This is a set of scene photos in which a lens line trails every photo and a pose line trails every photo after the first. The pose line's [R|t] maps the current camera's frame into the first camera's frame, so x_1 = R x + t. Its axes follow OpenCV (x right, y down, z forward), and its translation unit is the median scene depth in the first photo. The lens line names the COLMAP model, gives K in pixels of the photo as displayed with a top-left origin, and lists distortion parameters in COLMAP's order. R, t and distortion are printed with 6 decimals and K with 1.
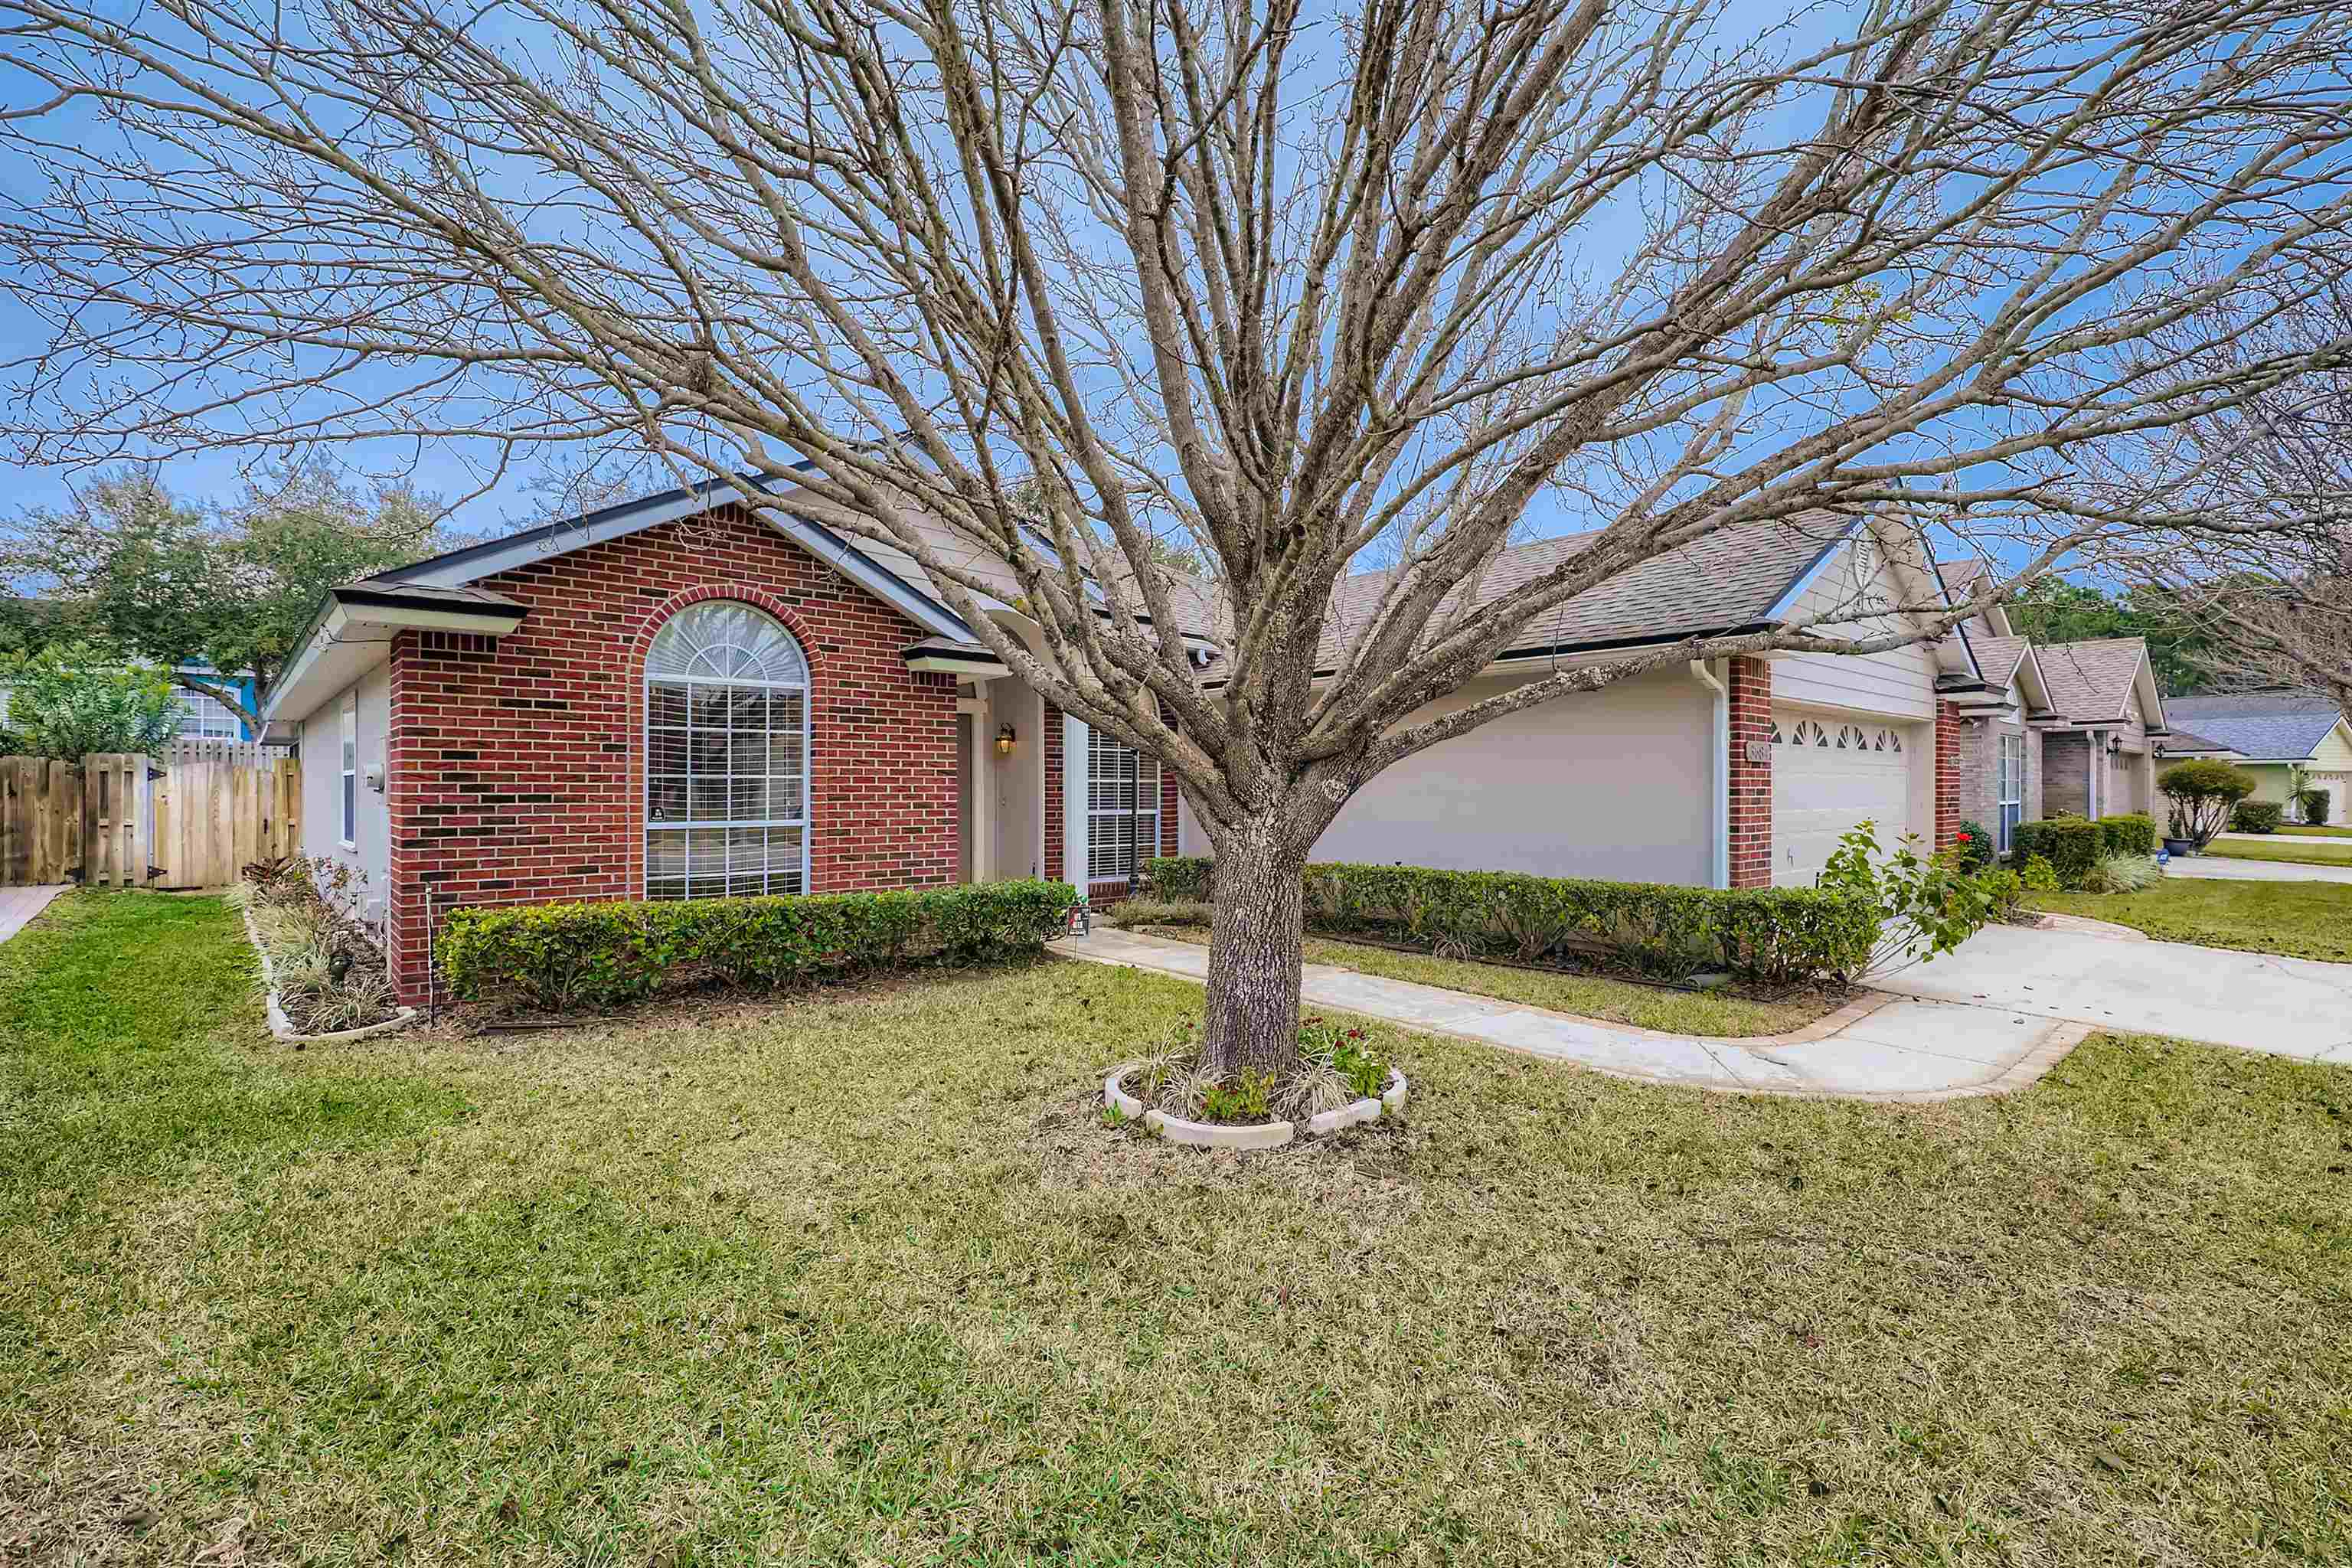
lens RADIAL K [[1088.4, 0, 1200.7], [0, 1088.4, 779.1], [0, 0, 1]] dist [0.000672, 0.000041]
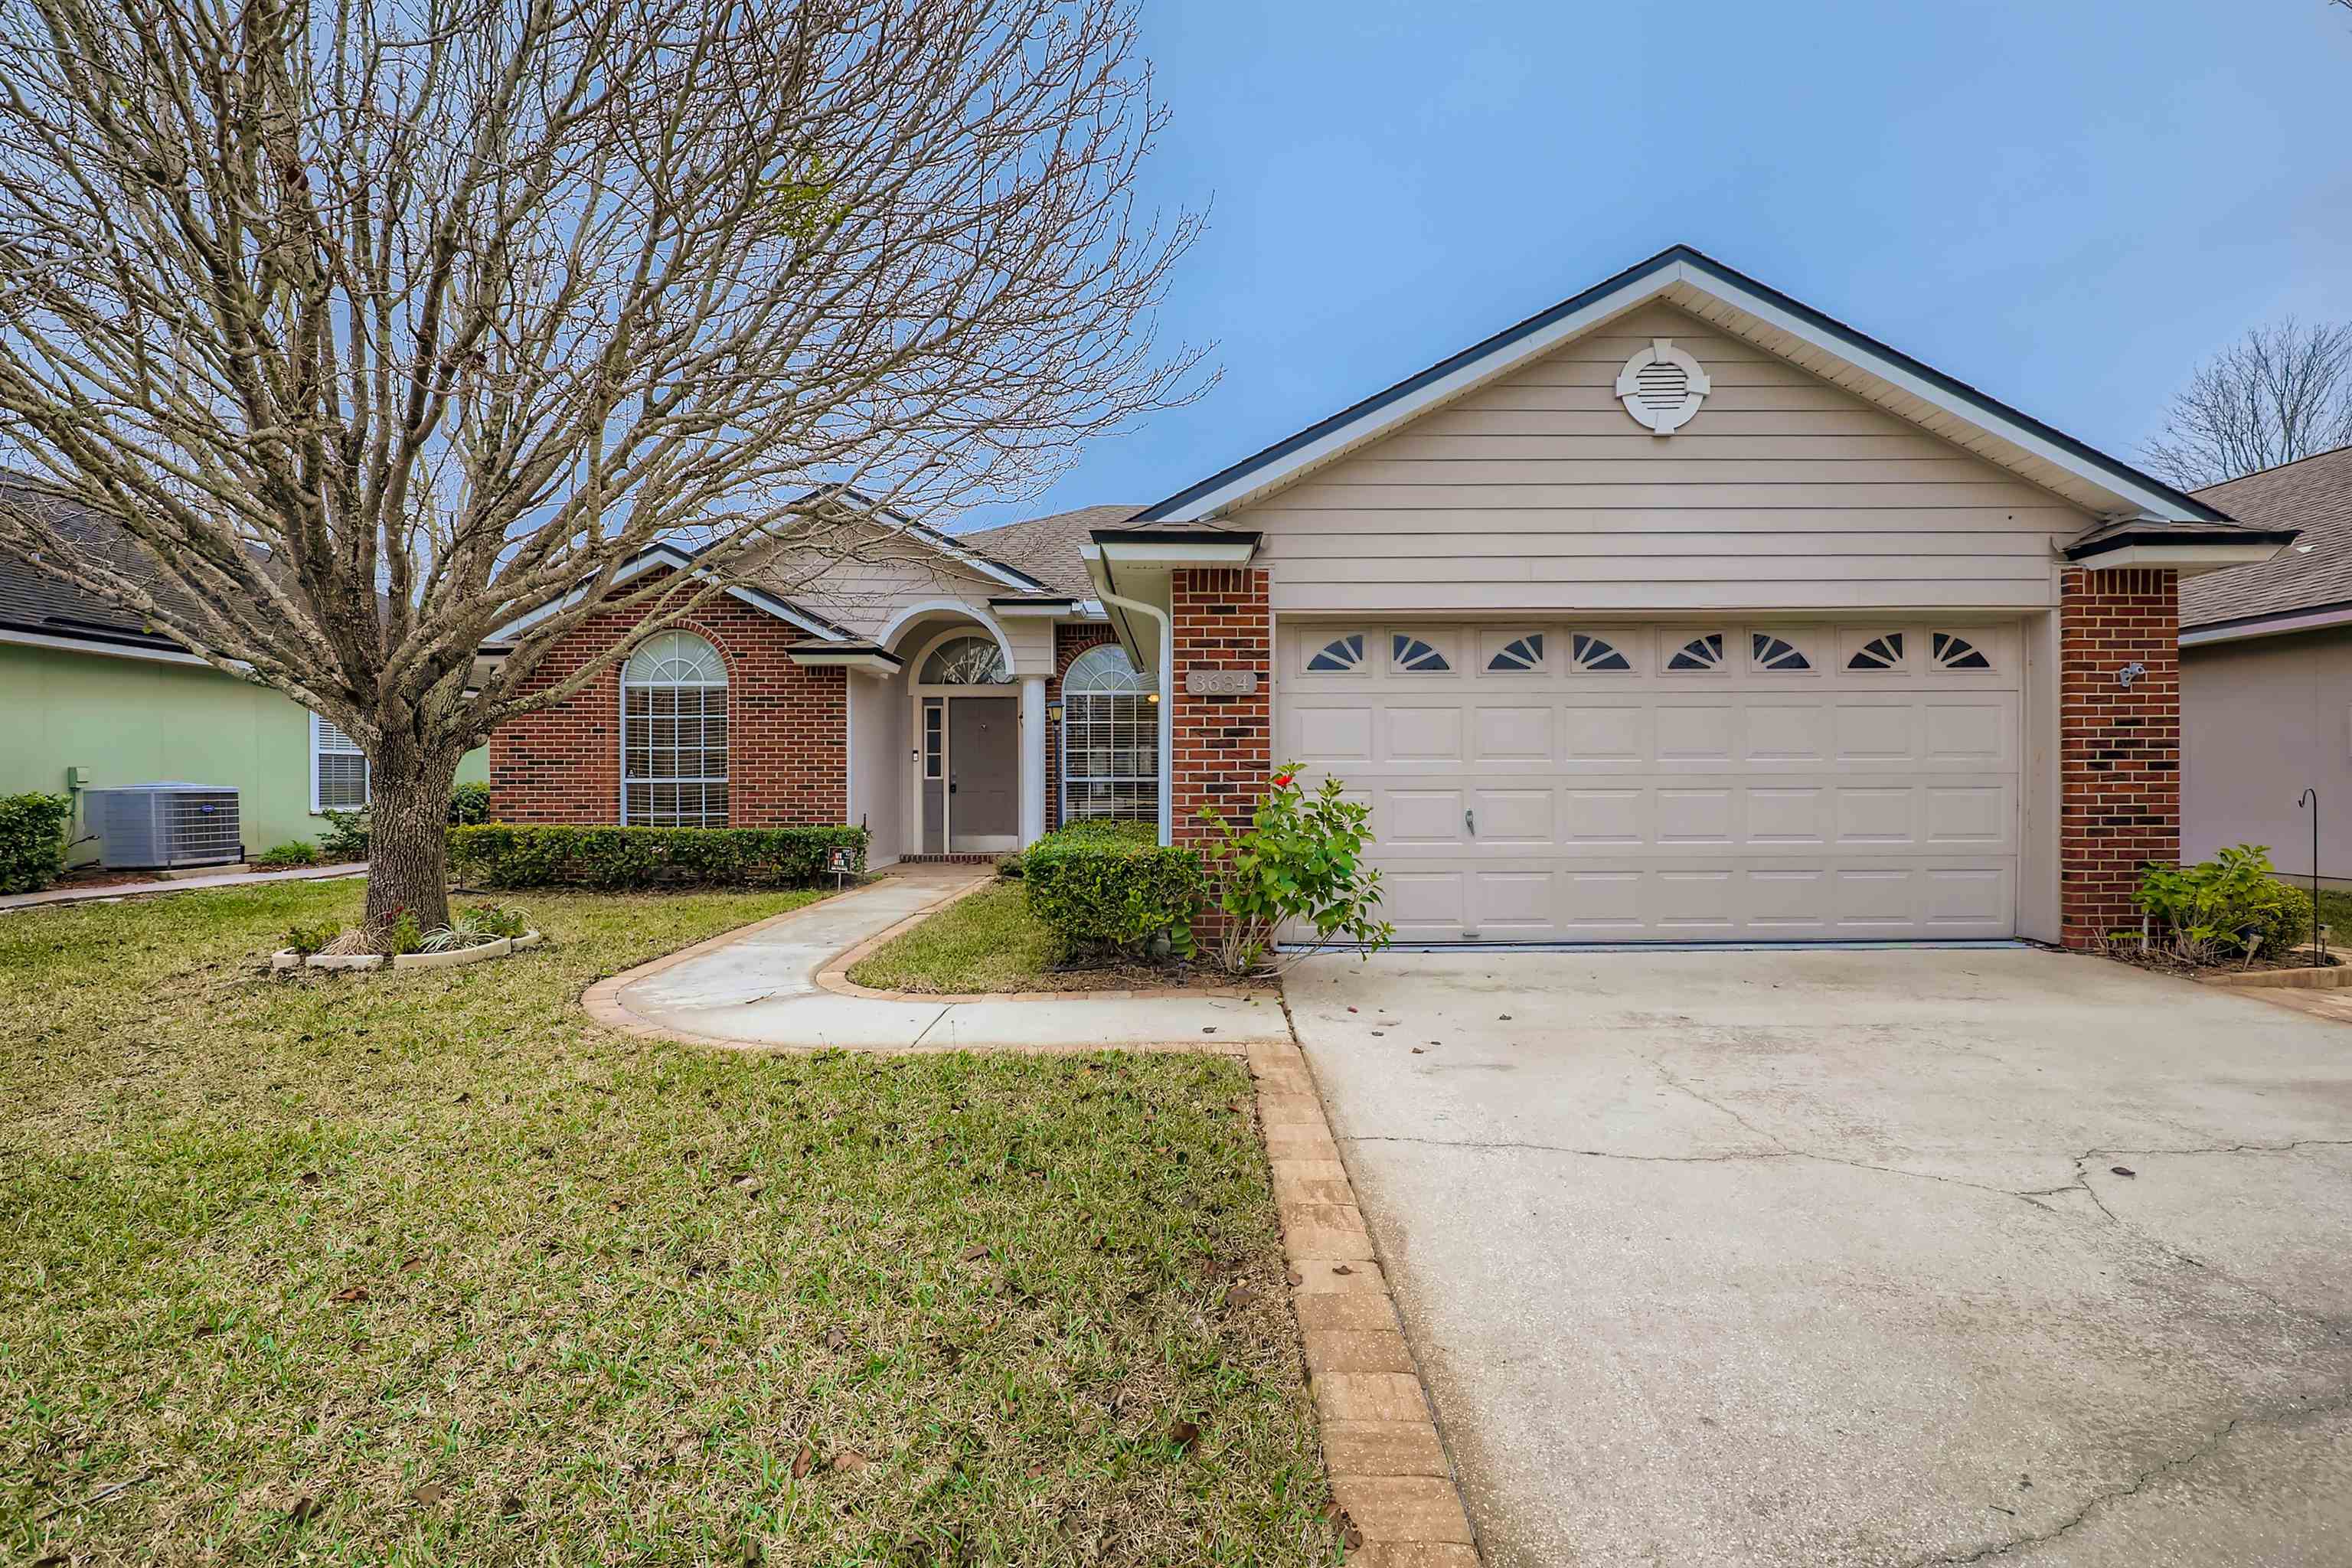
lens RADIAL K [[1066.8, 0, 1194.7], [0, 1066.8, 777.7], [0, 0, 1]] dist [0.000566, 0.000292]
pose [[0.738416, -0.010234, -0.674268, 1.035877], [0.010567, 0.999938, -0.003605, 0.048896], [0.674263, -0.004463, 0.738478, 0.398737]]
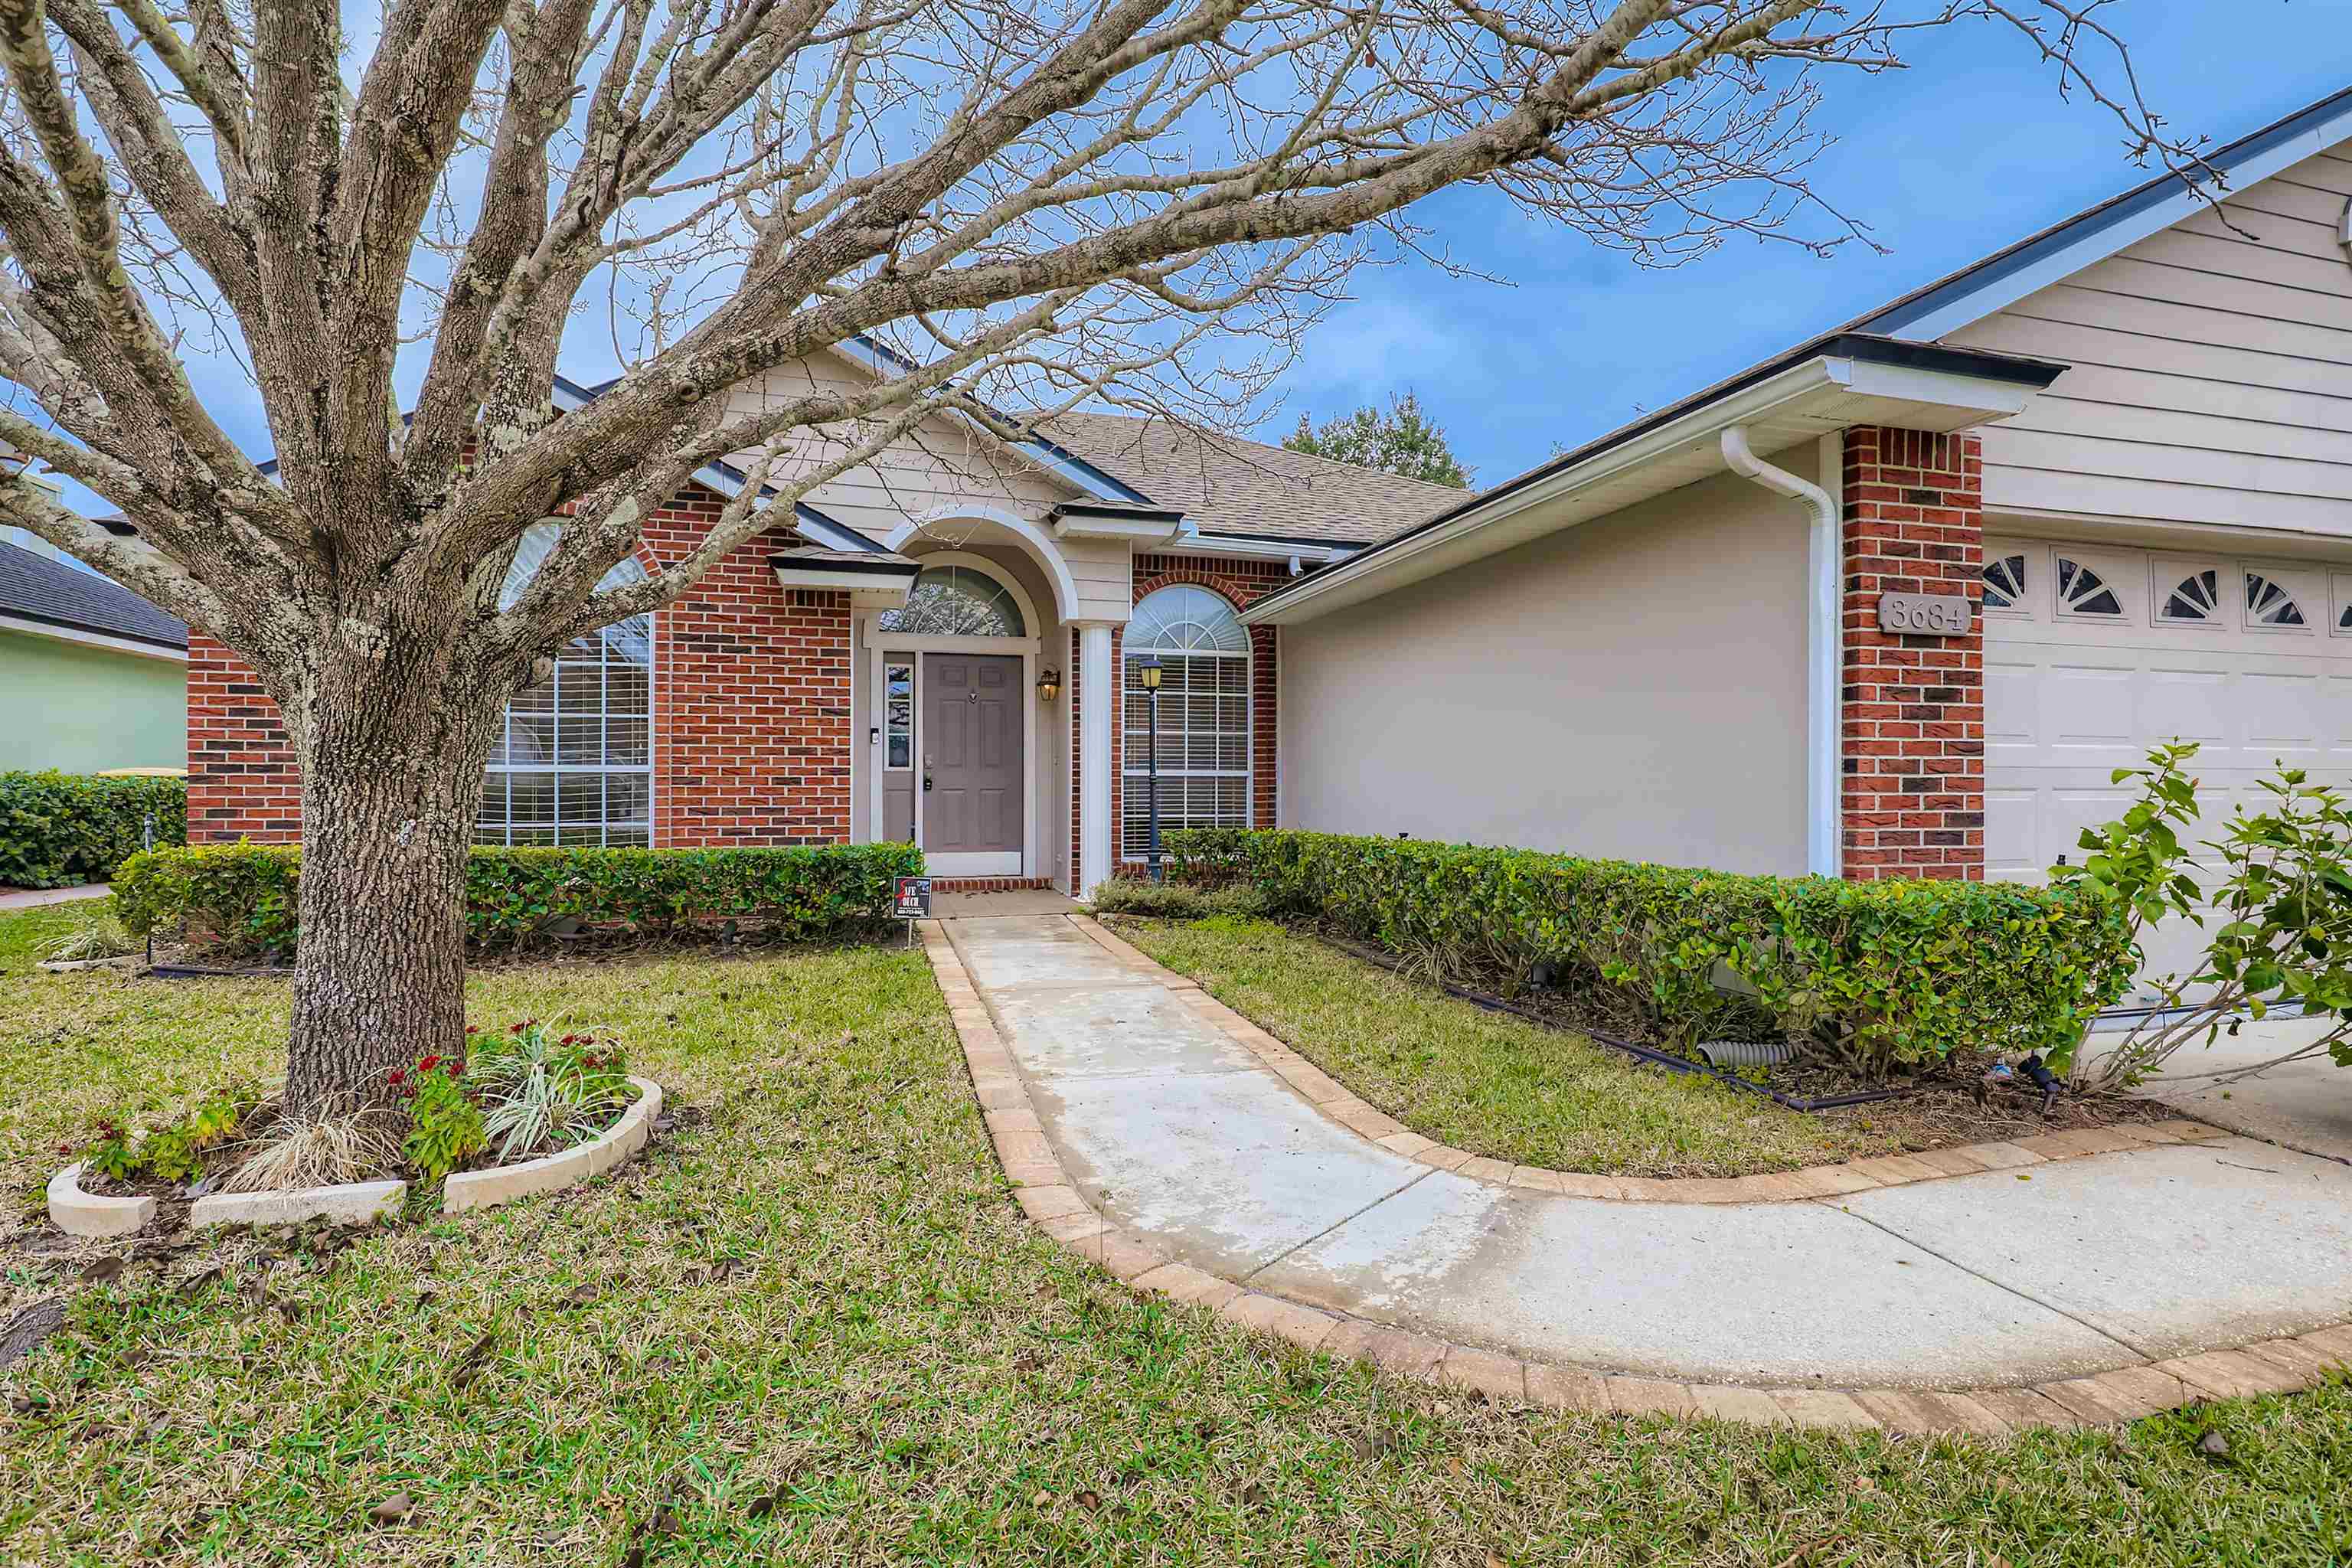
lens RADIAL K [[1180.7, 0, 1203.6], [0, 1180.7, 776.6], [0, 0, 1]] dist [-0.001953, -0.000065]
pose [[0.896373, -0.003719, -0.443285, 0.458402], [0.003629, 0.999993, -0.001051, 0.049918], [0.443286, -0.000667, 0.896380, 0.364206]]
